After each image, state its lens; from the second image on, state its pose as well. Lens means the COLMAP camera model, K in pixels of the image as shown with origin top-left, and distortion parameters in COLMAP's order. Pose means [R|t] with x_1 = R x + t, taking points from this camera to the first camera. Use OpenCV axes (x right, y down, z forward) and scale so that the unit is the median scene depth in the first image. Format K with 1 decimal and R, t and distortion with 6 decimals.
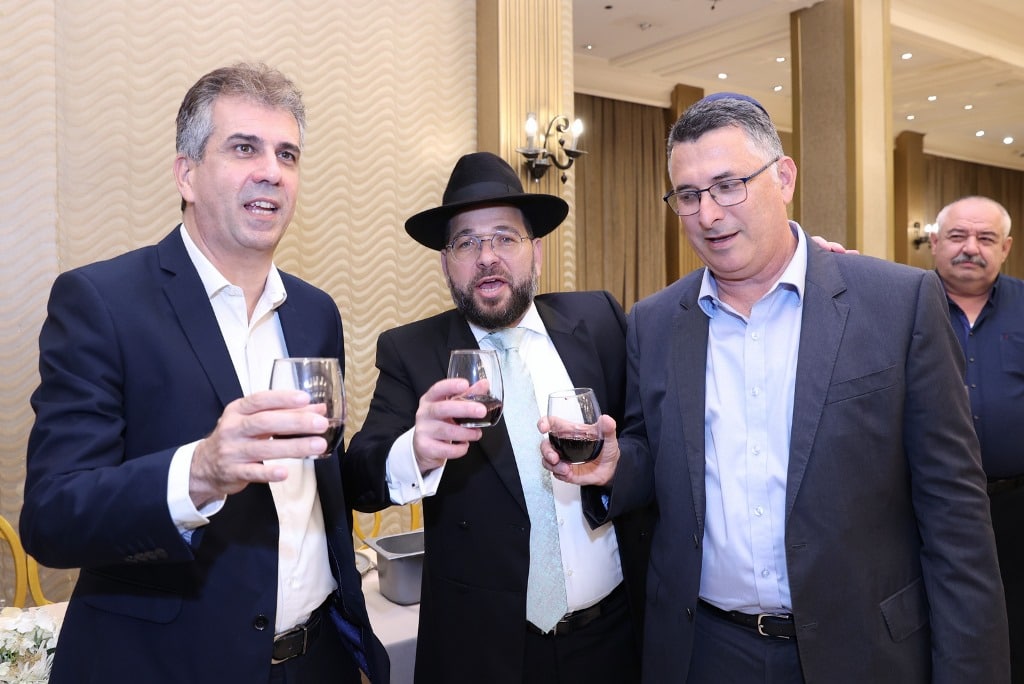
lens RADIAL K [[718.3, 0, 509.9], [0, 718.3, 337.3], [0, 0, 1]] dist [0.009518, 0.005562]
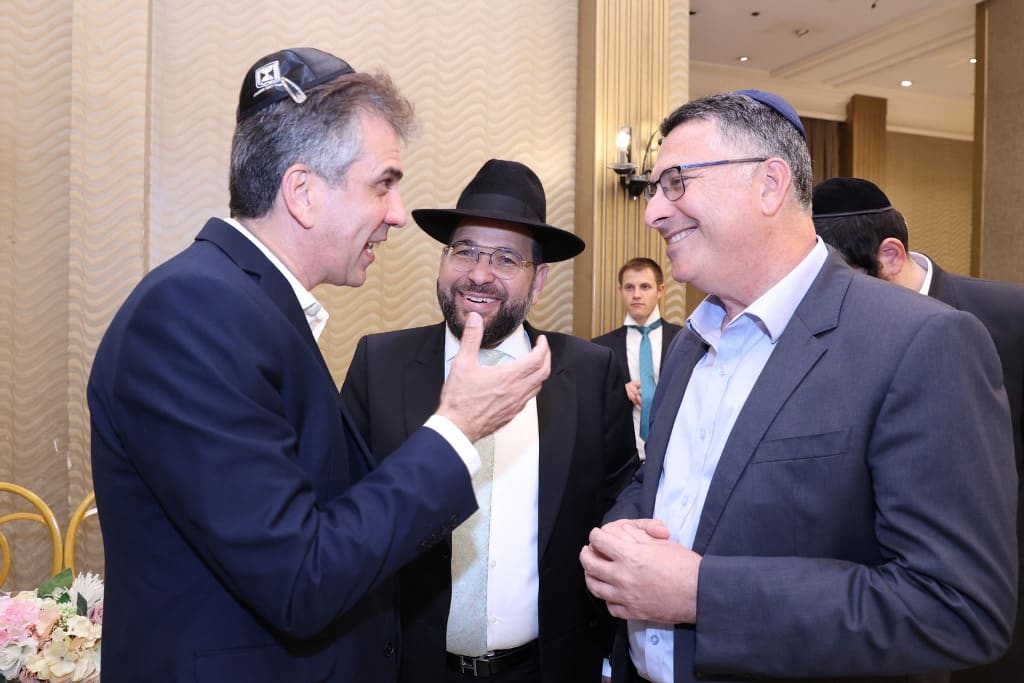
lens RADIAL K [[718.3, 0, 513.4], [0, 718.3, 345.0], [0, 0, 1]] dist [0.009518, 0.005562]
pose [[0.973483, 0.037053, -0.225740, 0.103990], [-0.041577, 0.999018, -0.015319, -0.004750], [0.224951, 0.024298, 0.974067, 0.052986]]
